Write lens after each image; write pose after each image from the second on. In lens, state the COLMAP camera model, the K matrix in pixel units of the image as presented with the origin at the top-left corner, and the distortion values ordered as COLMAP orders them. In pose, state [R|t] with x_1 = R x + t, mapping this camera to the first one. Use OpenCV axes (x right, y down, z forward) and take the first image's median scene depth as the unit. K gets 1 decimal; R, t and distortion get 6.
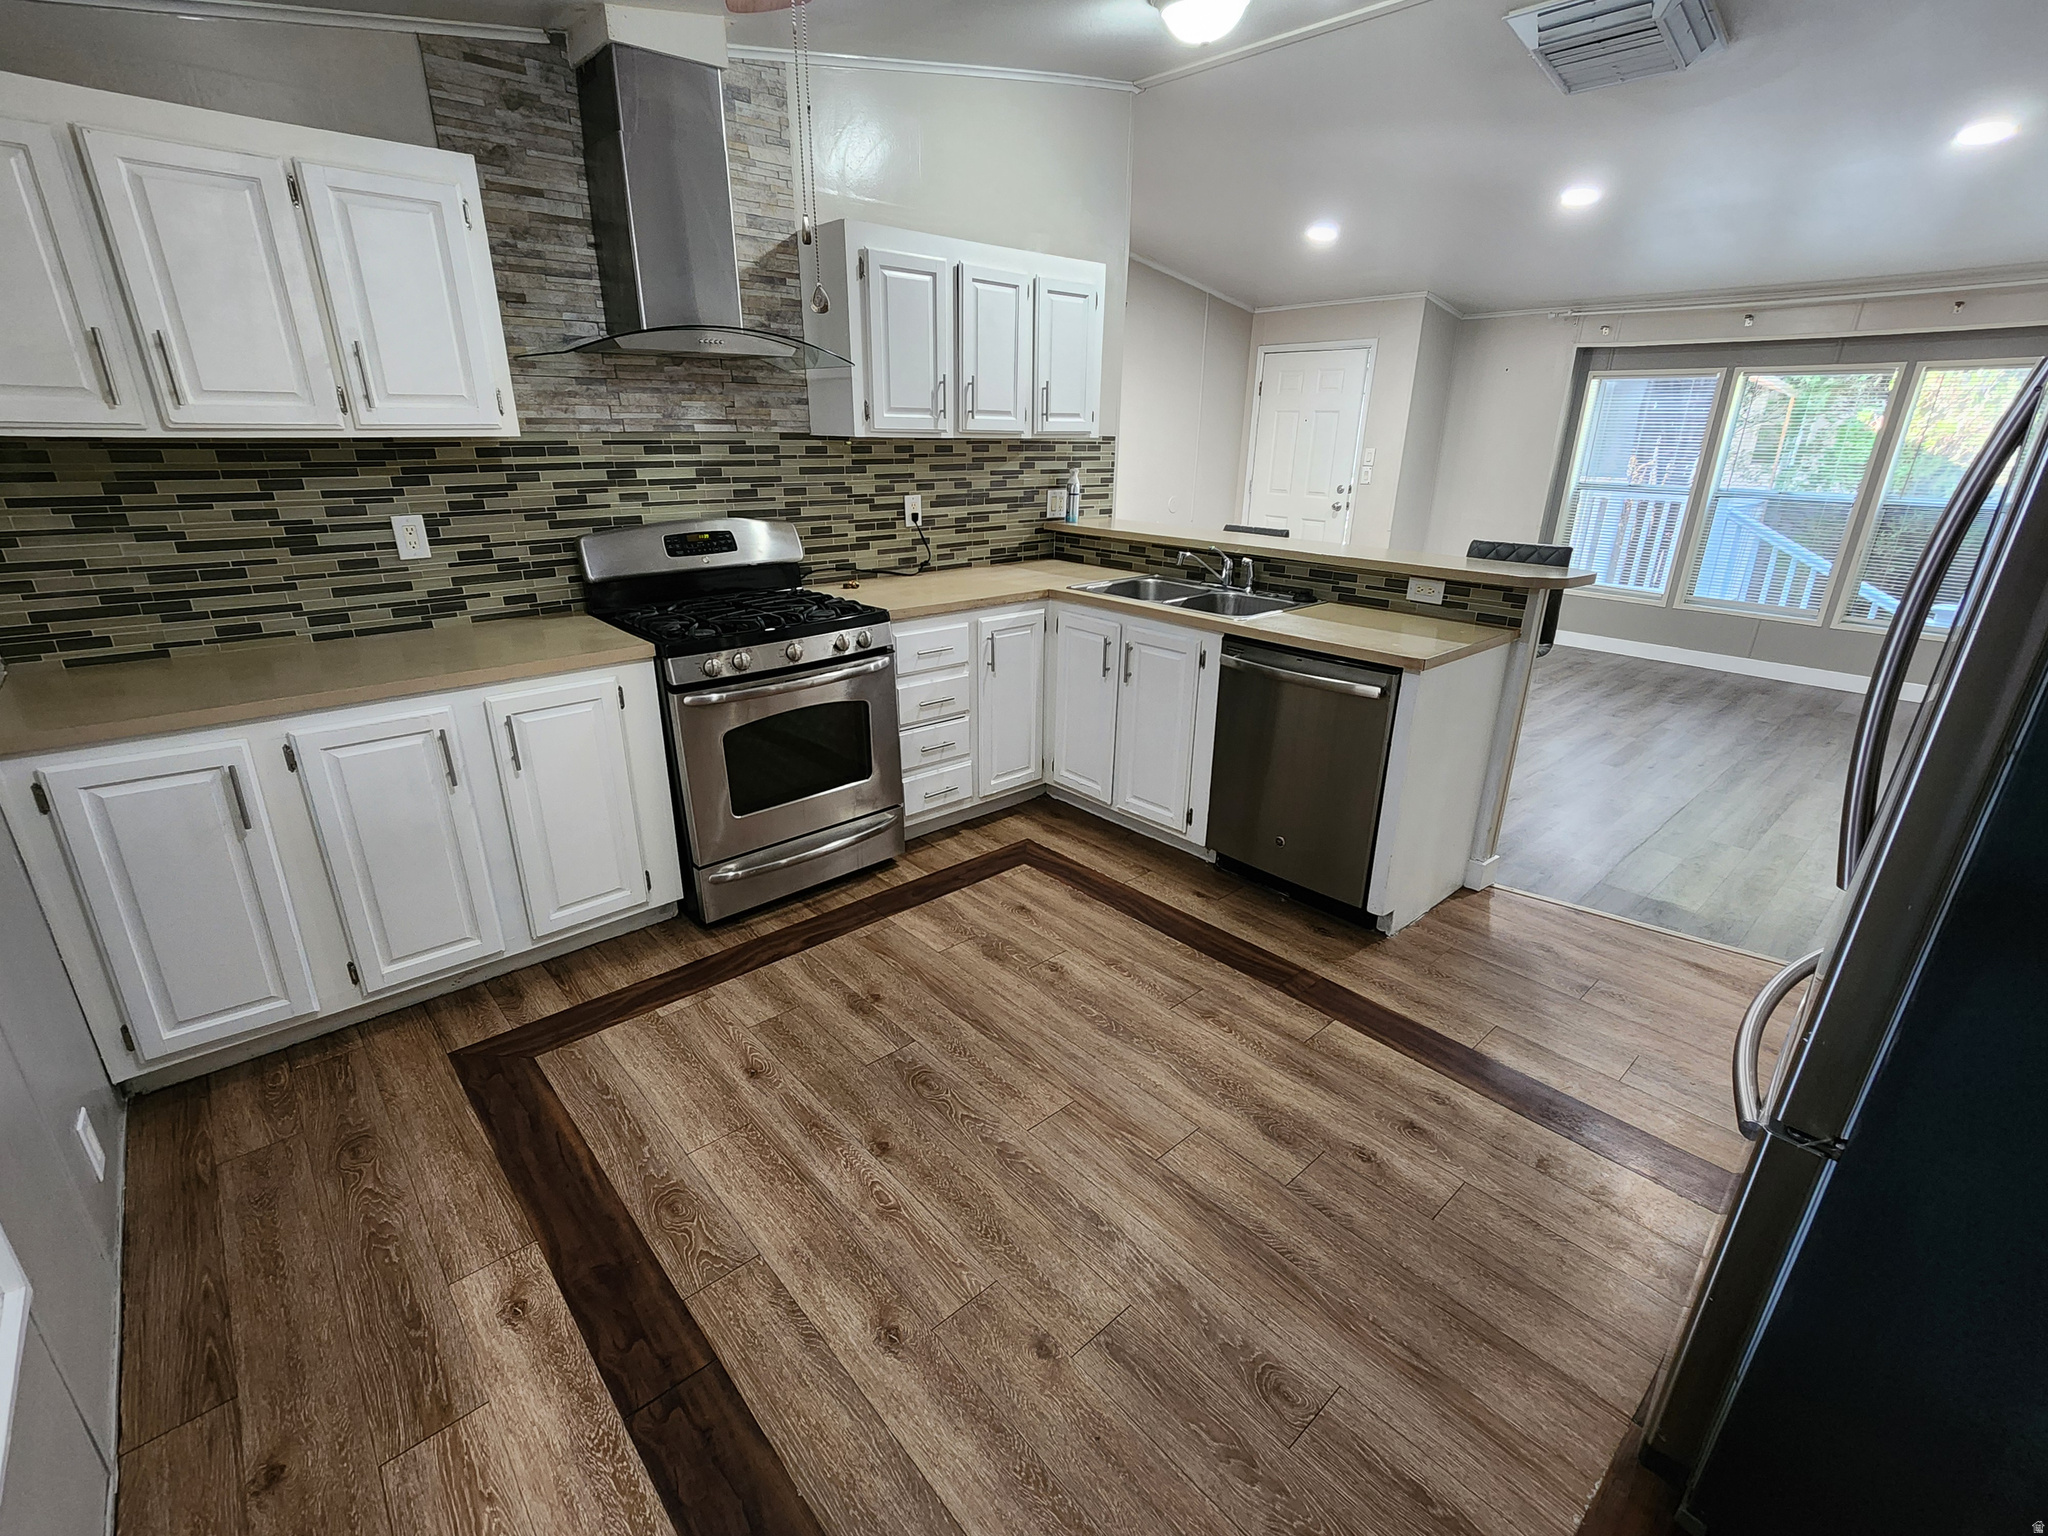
lens RADIAL K [[903.0, 0, 1024.0], [0, 903.0, 768.0], [0, 0, 1]] dist [0.001013, 0.000157]
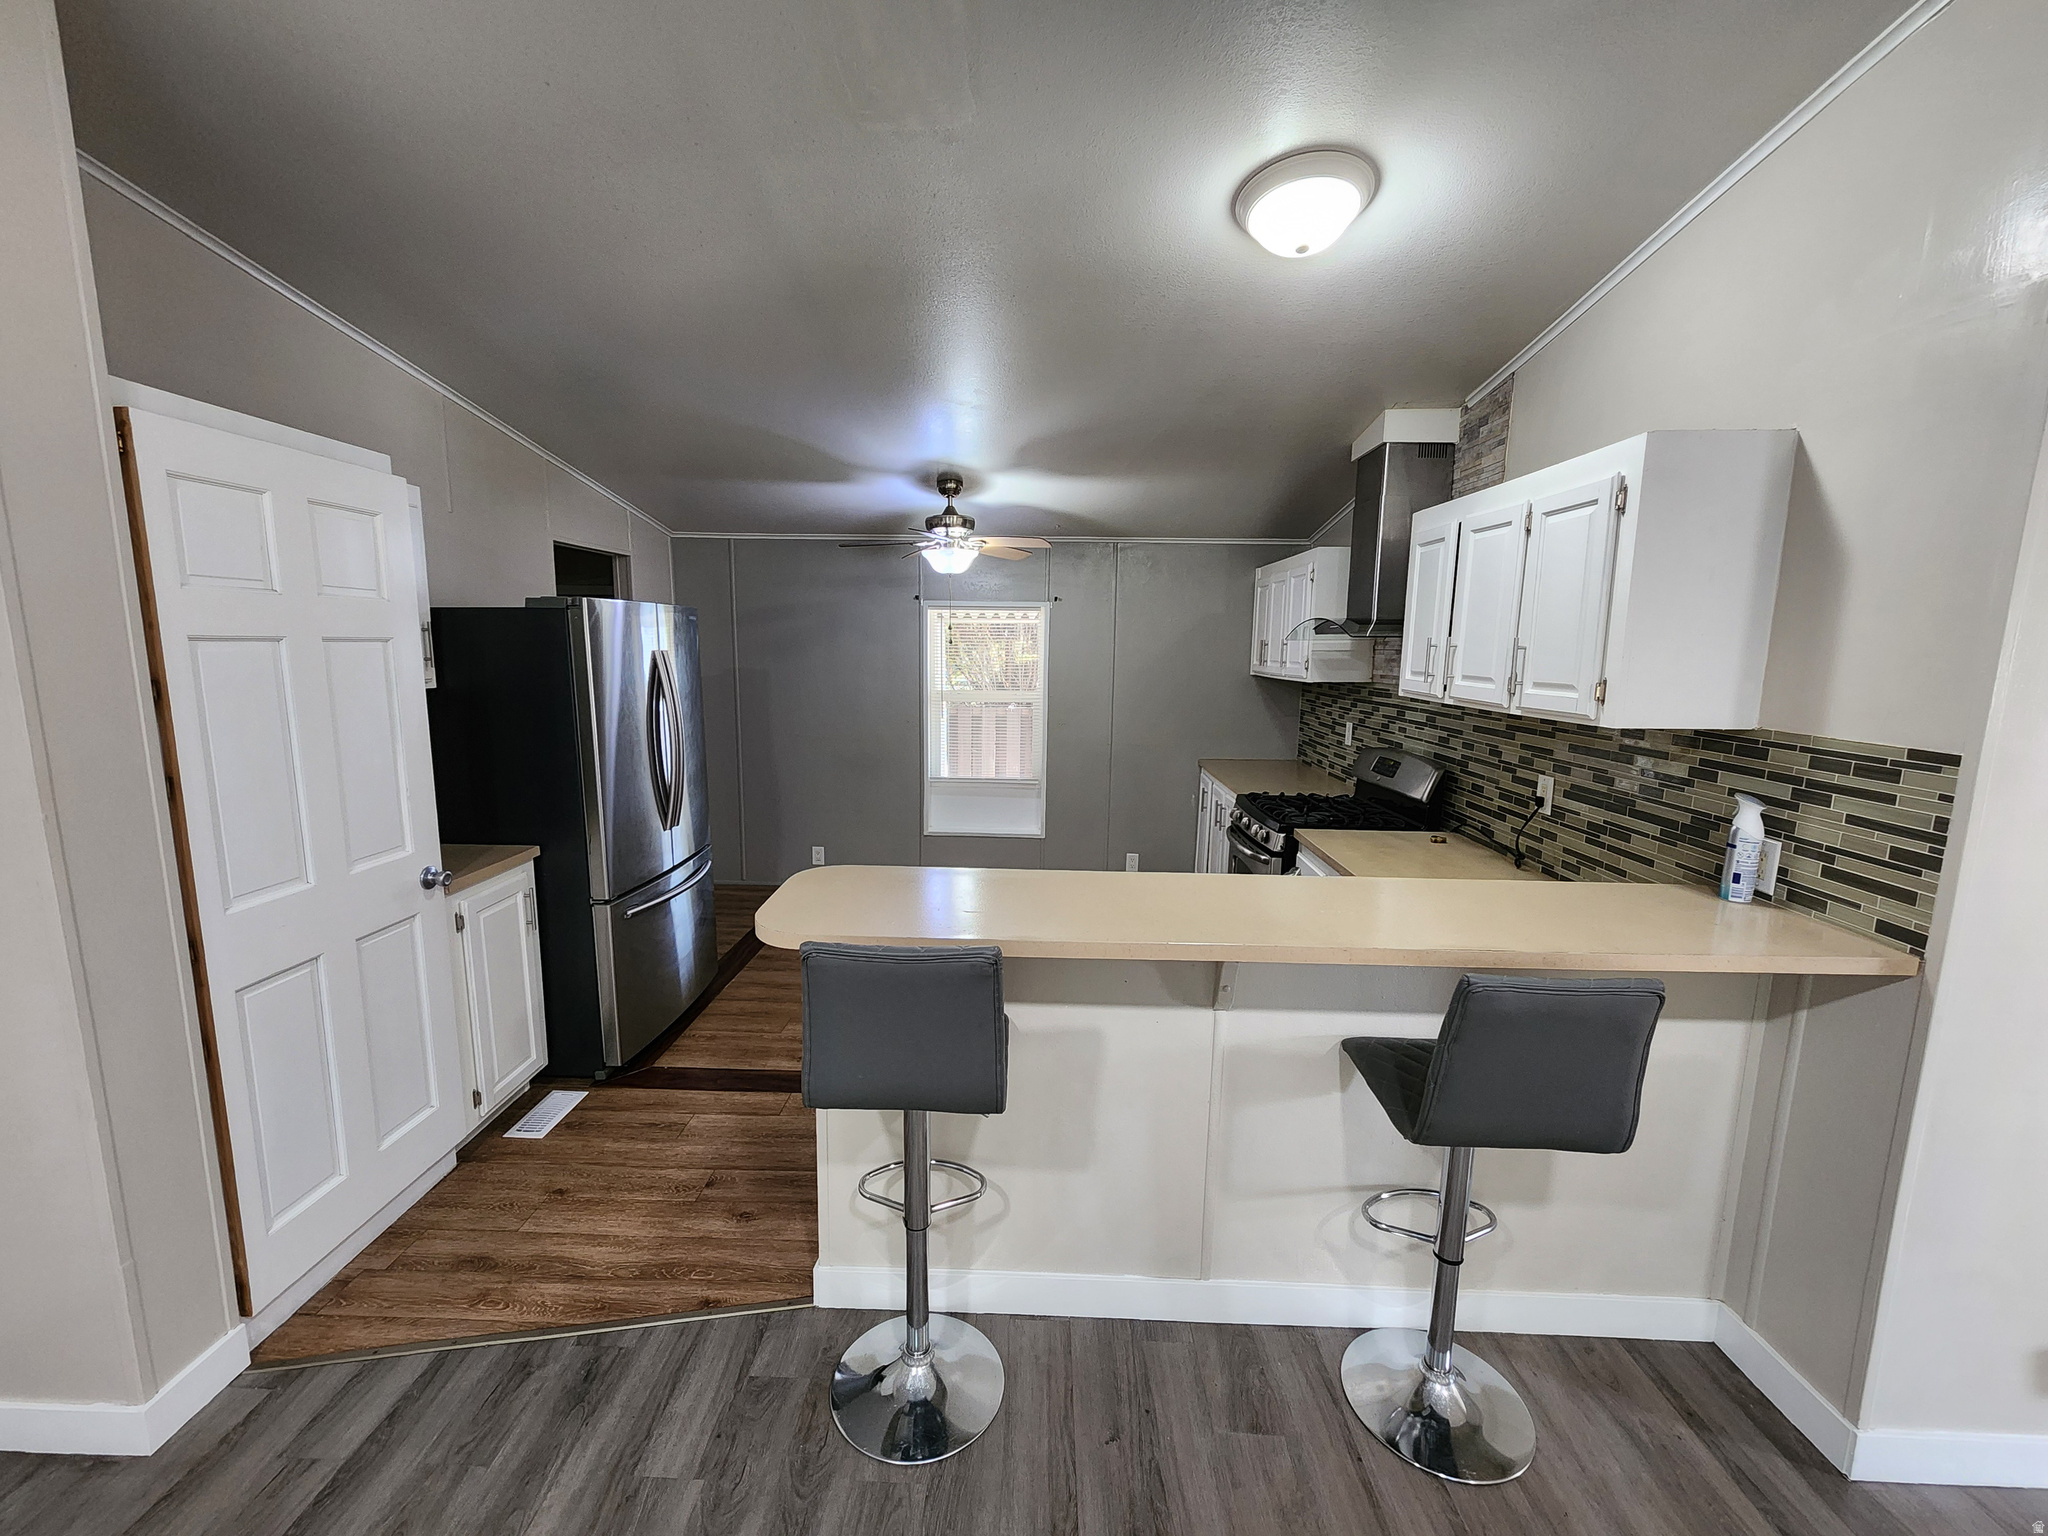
lens RADIAL K [[841.6, 0, 1017.0], [0, 841.6, 768.9], [0, 0, 1]] dist [-0.000867, 0.000000]
pose [[-0.689925, 0.087441, -0.718580, 0.694810], [-0.275804, 0.886049, 0.372626, -0.434191], [0.669280, 0.455271, -0.587191, 1.069847]]
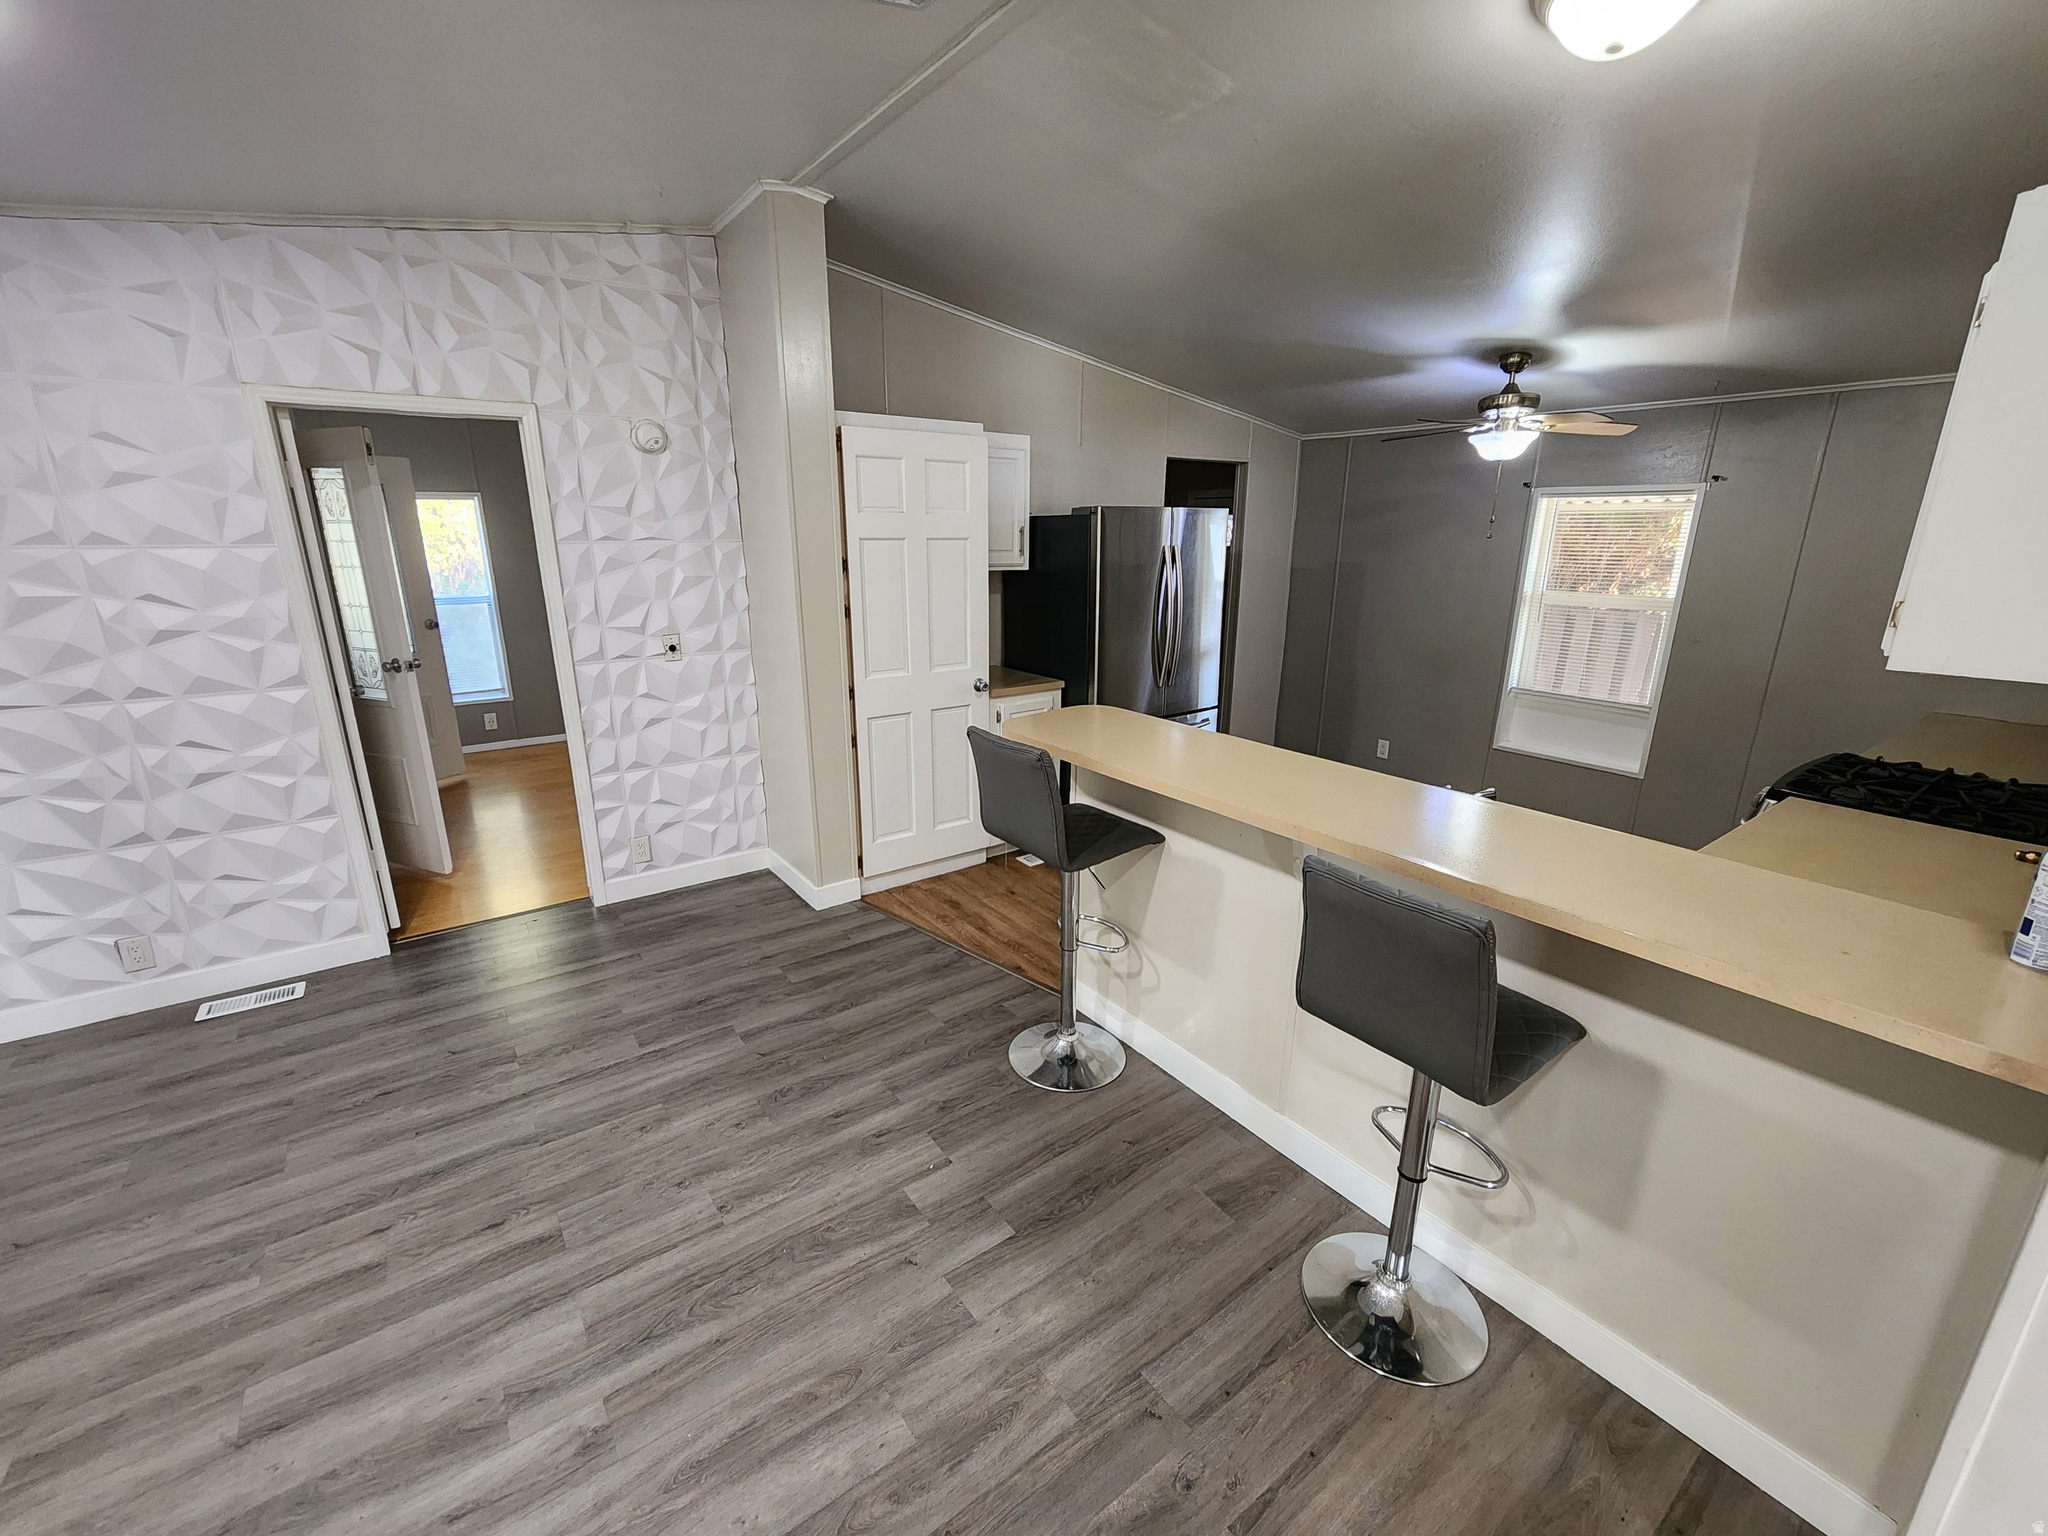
lens RADIAL K [[841.6, 0, 1017.0], [0, 841.6, 768.9], [0, 0, 1]] dist [-0.000867, 0.000000]
pose [[-0.994571, -0.042186, 0.095123, 0.402306], [0.023139, 0.801585, 0.597433, -0.547762], [-0.101453, 0.596391, -0.796257, 1.336115]]
